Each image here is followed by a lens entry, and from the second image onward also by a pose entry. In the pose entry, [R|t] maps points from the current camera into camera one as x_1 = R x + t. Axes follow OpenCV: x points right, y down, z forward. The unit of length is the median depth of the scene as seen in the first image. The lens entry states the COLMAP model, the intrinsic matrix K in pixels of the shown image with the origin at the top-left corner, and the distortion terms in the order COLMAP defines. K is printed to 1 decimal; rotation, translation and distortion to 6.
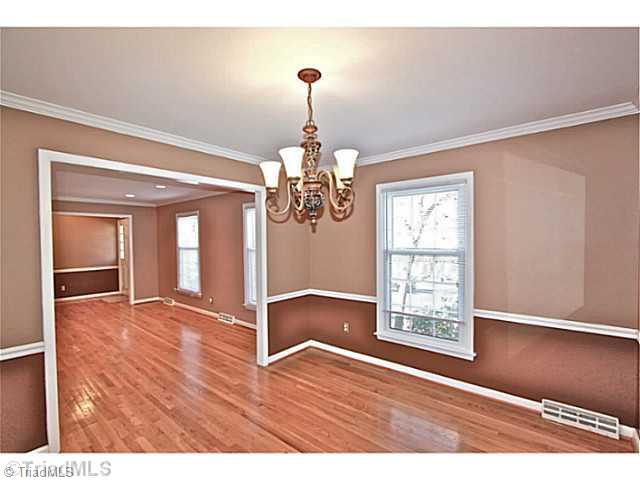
lens RADIAL K [[294.9, 0, 318.7], [0, 294.9, 242.9], [0, 0, 1]] dist [-0.000200, 0.000437]
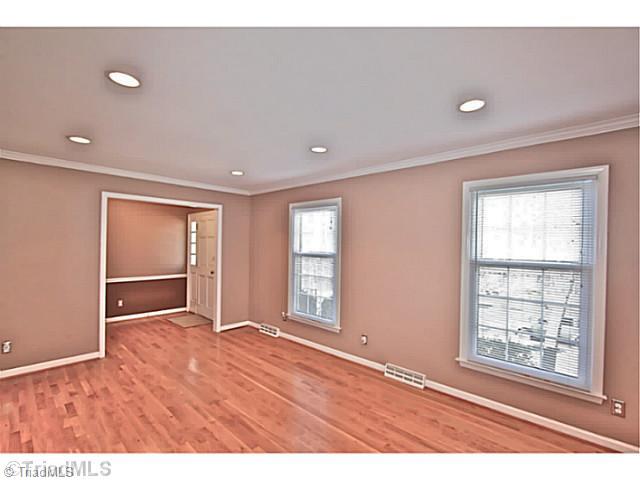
lens RADIAL K [[294.9, 0, 321.3], [0, 294.9, 241.7], [0, 0, 1]] dist [-0.000200, 0.000437]
pose [[0.998553, 0.025097, -0.047564, -0.299580], [-0.026129, 0.999434, -0.021186, 0.001360], [0.047005, 0.022398, 0.998643, 0.254130]]
